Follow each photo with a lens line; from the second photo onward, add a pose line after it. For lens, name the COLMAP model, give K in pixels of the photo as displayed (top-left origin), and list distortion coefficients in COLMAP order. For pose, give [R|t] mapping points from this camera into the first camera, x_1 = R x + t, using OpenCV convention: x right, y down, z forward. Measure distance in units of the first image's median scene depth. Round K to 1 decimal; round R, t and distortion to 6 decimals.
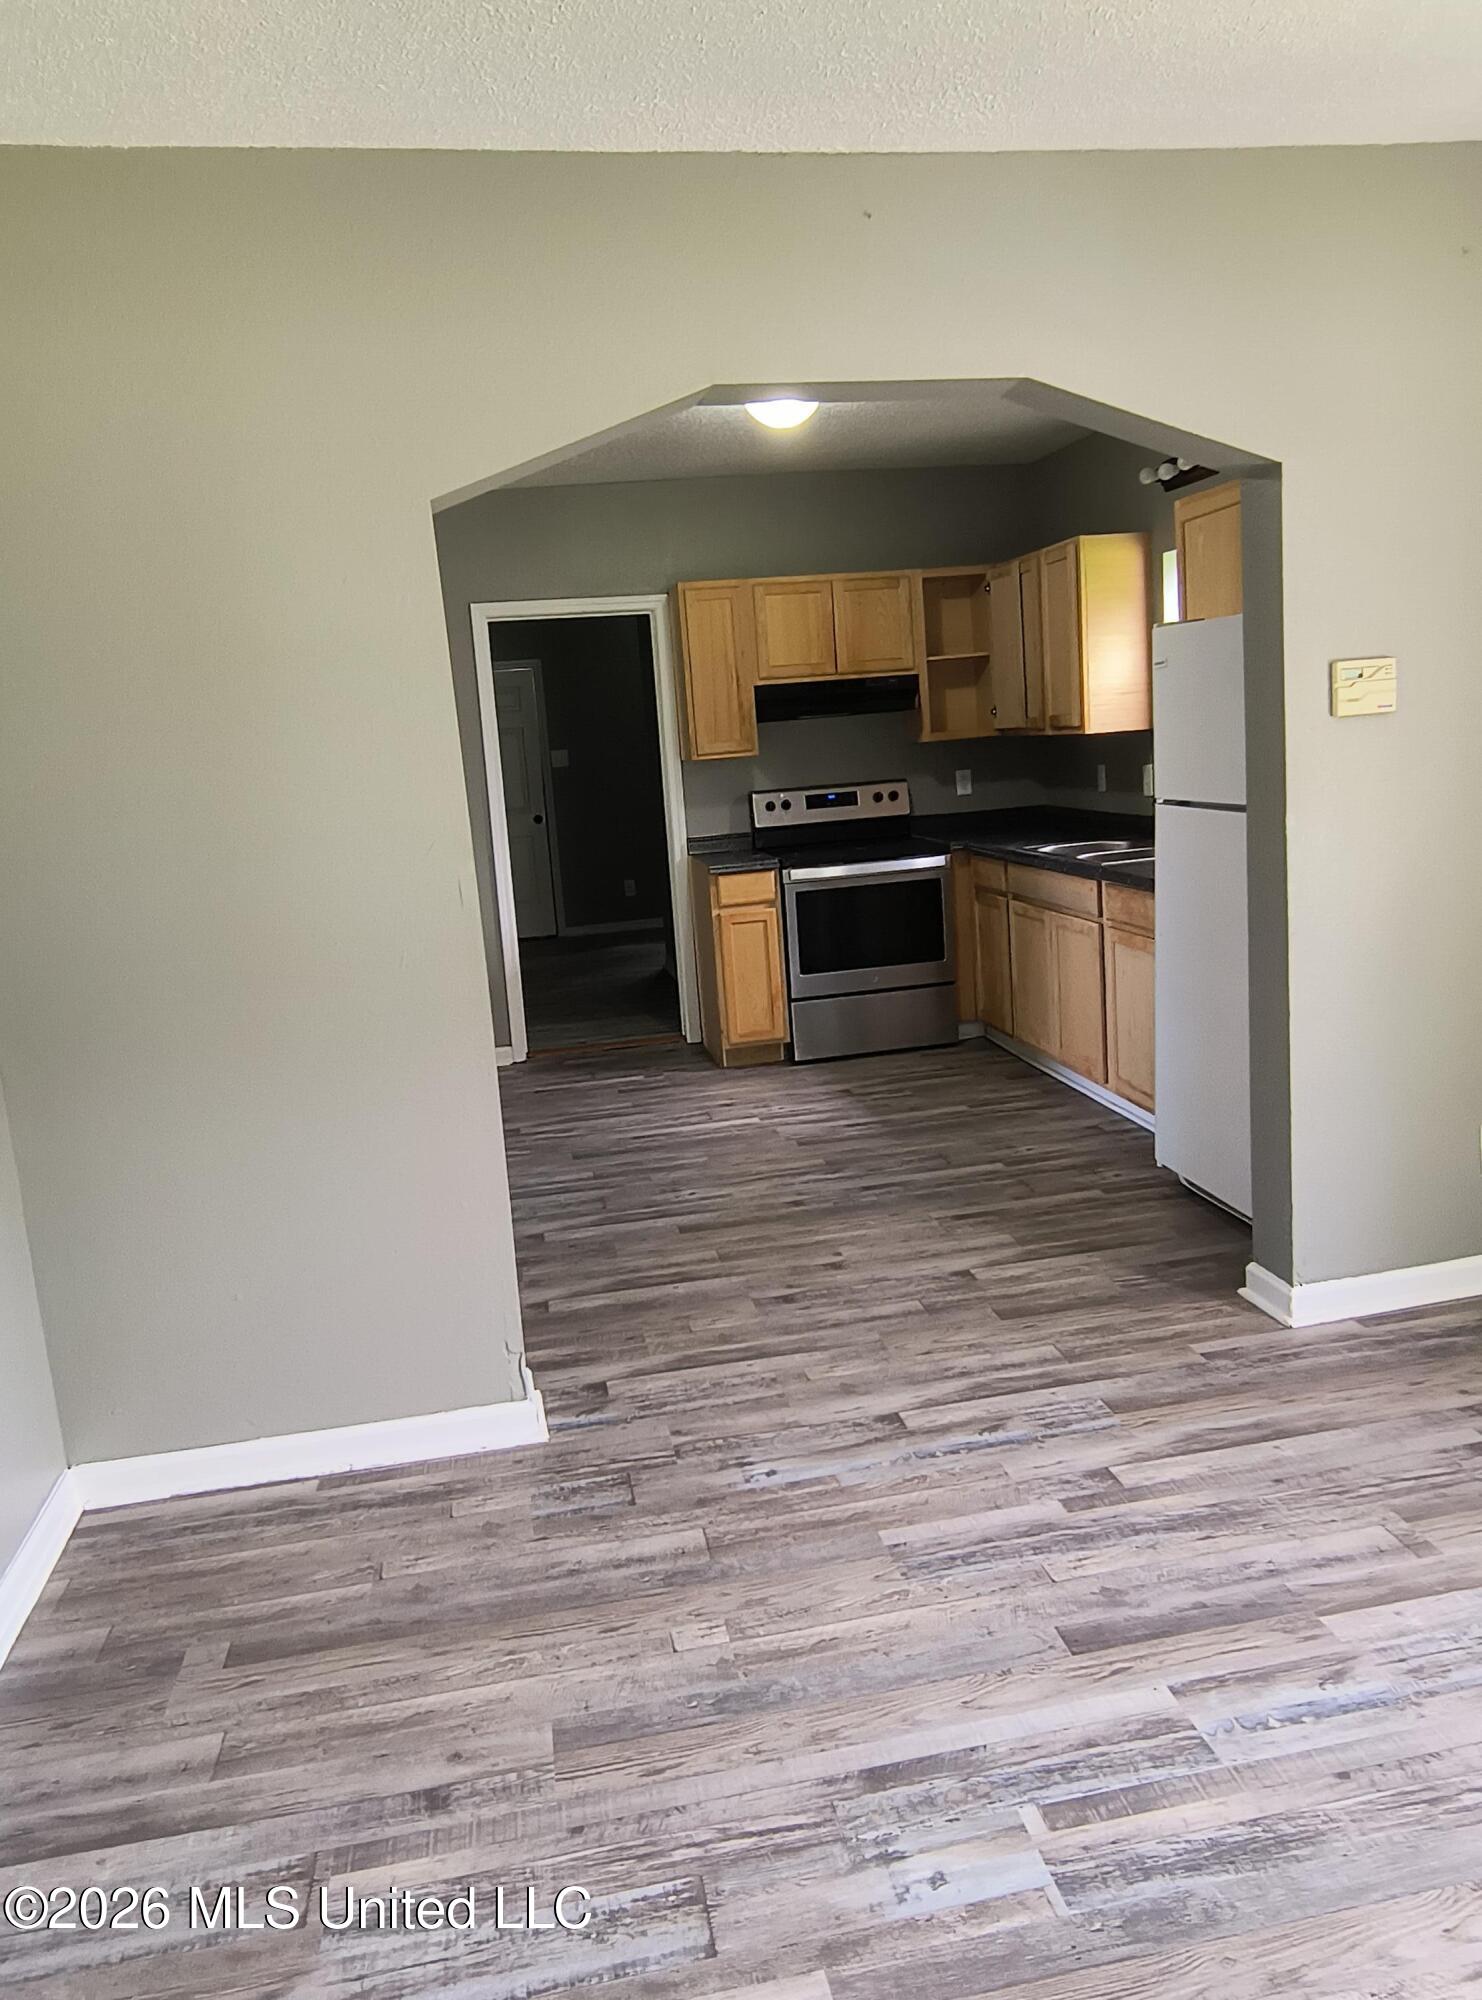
lens RADIAL K [[1410.1, 0, 741.2], [0, 1410.1, 976.6], [0, 0, 1]] dist [-0.000322, 0.001561]
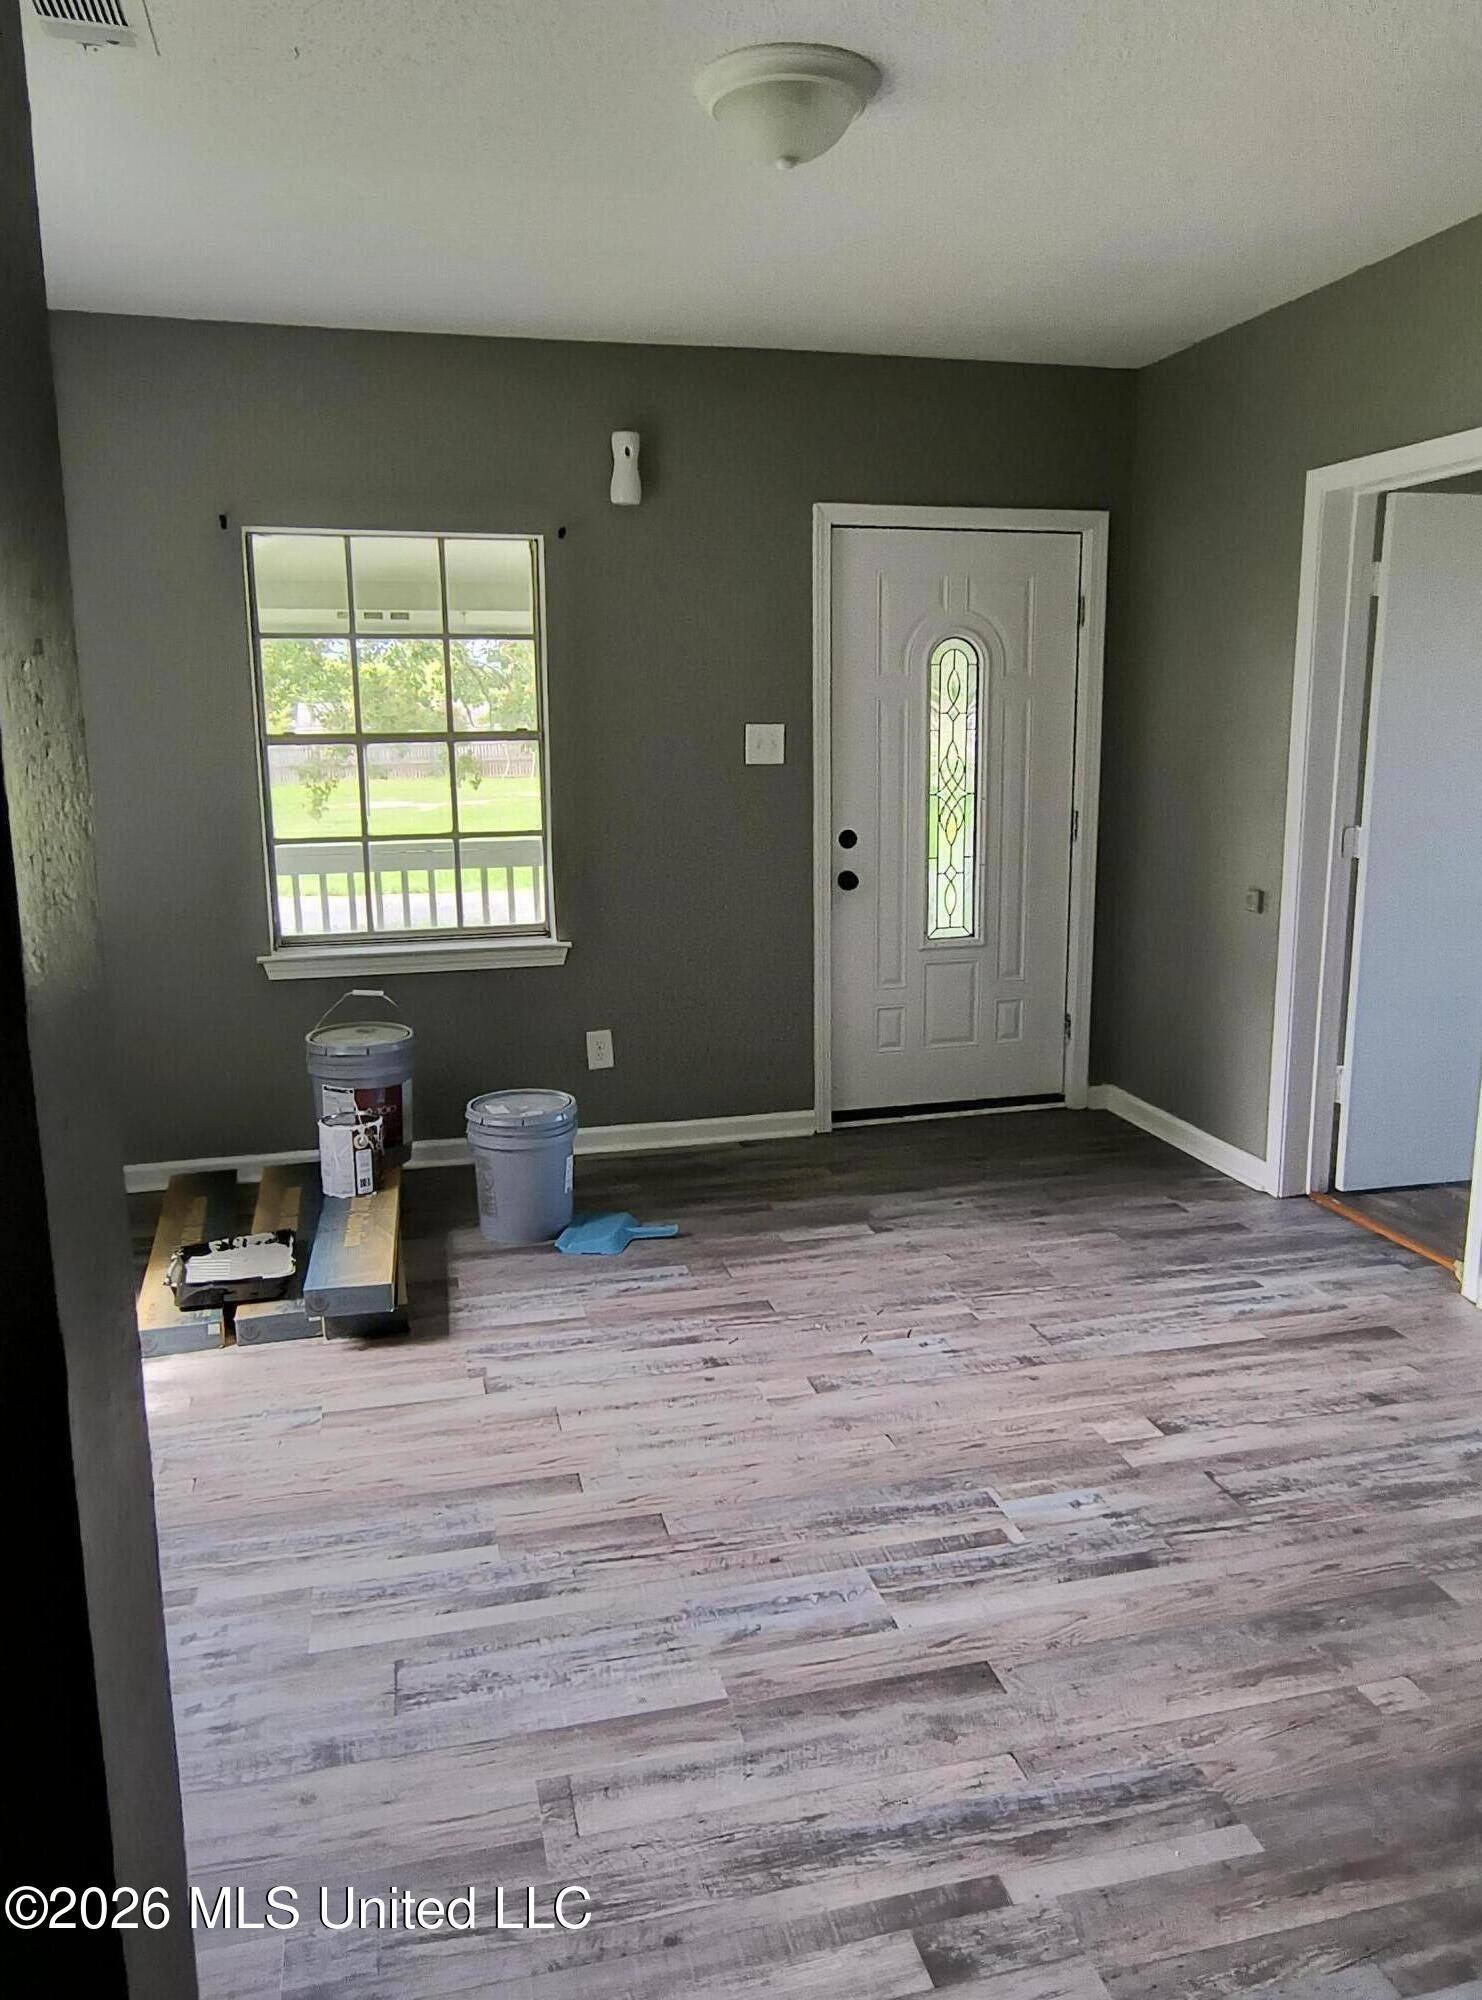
lens RADIAL K [[1410.1, 0, 741.2], [0, 1410.1, 976.6], [0, 0, 1]] dist [-0.000322, 0.001561]
pose [[-0.994347, 0.090827, -0.055001, 0.421902], [0.066850, 0.937934, 0.340311, -0.318967], [0.082497, 0.334710, -0.938703, 1.772897]]
